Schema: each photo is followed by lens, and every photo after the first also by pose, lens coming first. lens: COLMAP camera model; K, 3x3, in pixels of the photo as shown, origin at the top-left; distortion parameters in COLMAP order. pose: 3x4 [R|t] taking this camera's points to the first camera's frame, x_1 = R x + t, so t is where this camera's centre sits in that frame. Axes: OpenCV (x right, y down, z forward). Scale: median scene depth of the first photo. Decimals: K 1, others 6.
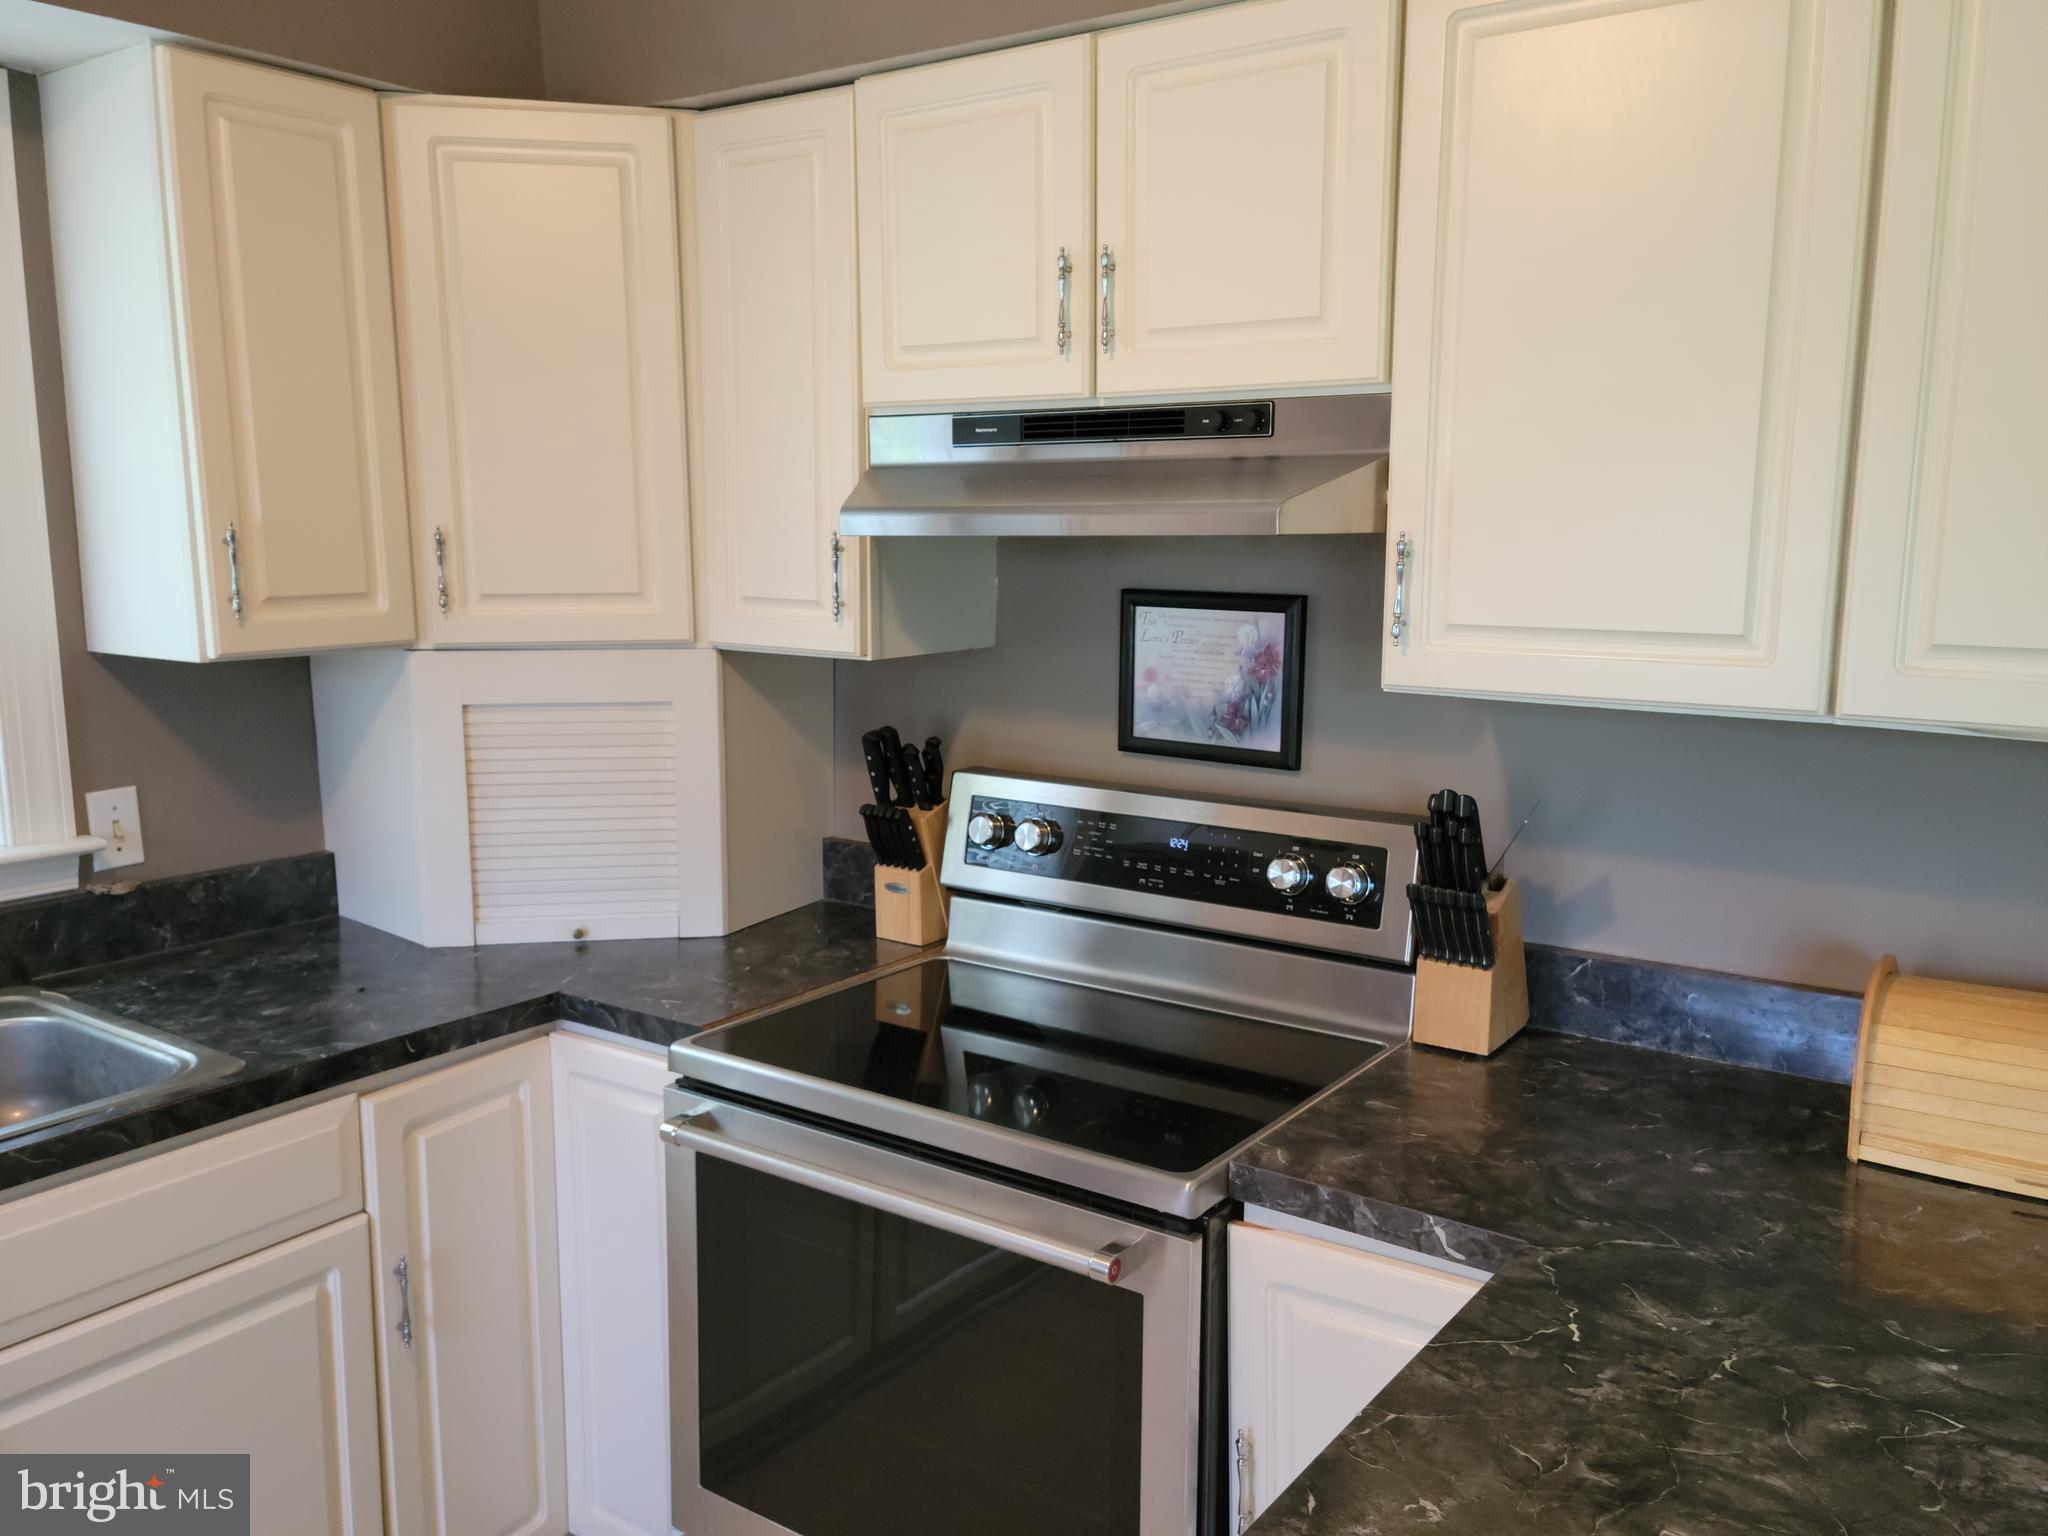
lens RADIAL K [[1670.2, 0, 1030.5], [0, 1670.2, 768.6], [0, 0, 1]] dist [0.074580, -0.023871]
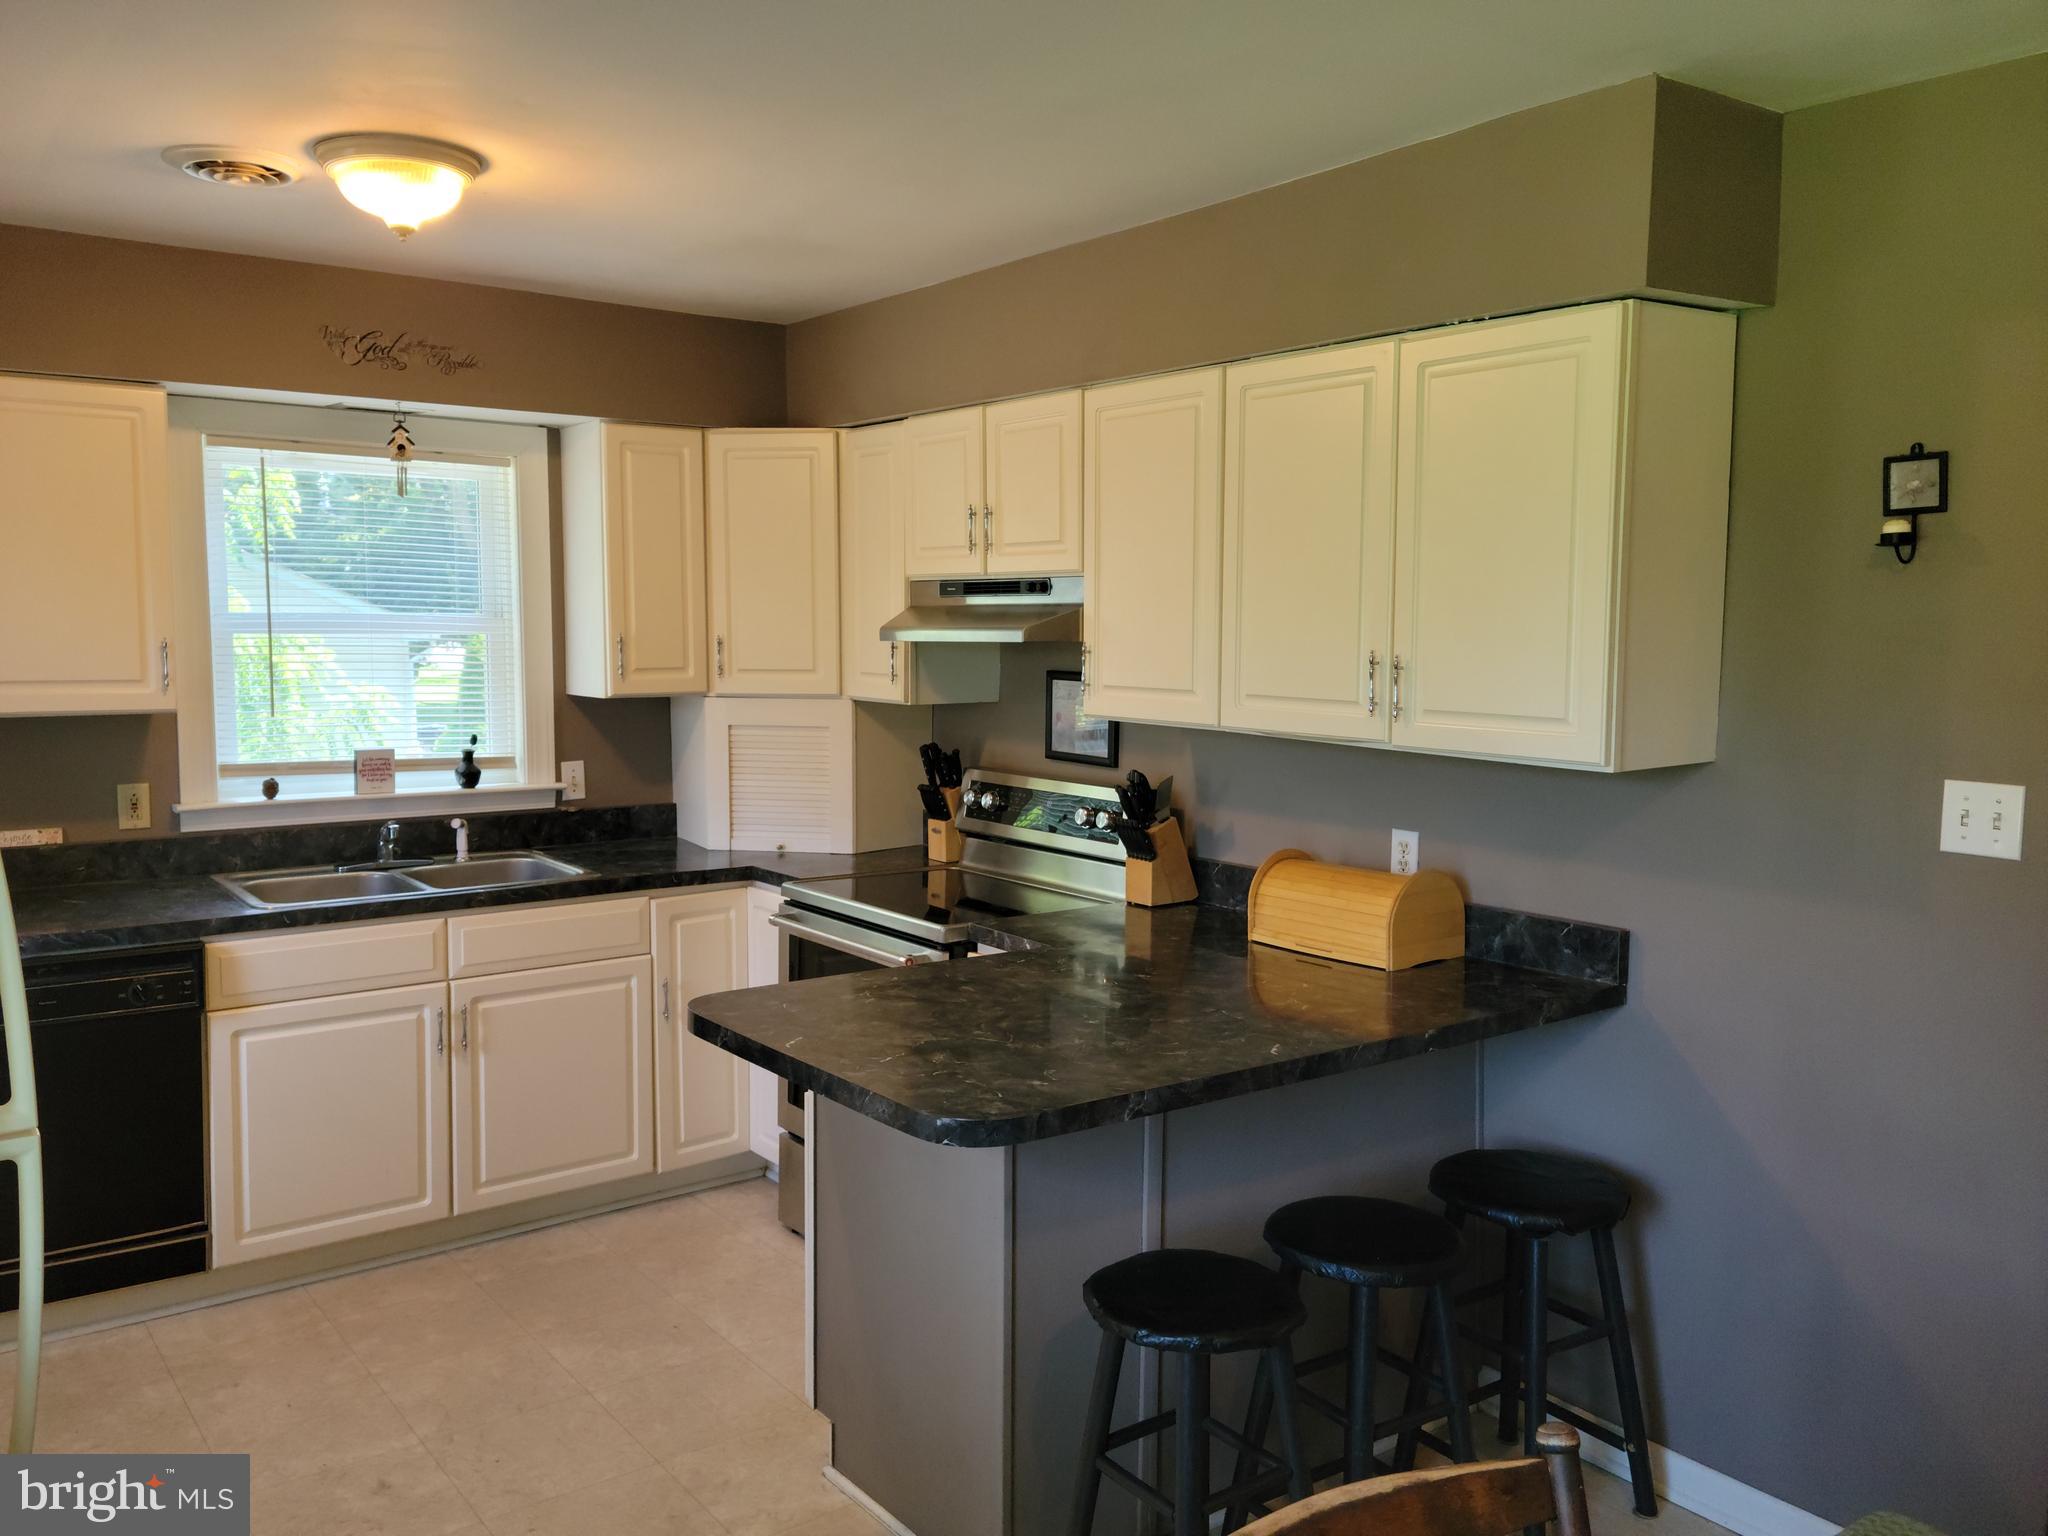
lens RADIAL K [[1670.2, 0, 1019.5], [0, 1670.2, 766.8], [0, 0, 1]] dist [0.074580, -0.023871]
pose [[0.951122, 0.032357, -0.307115, 0.606419], [-0.052199, 0.997031, -0.056612, 0.106865], [0.304371, 0.069876, 0.949987, -0.774852]]
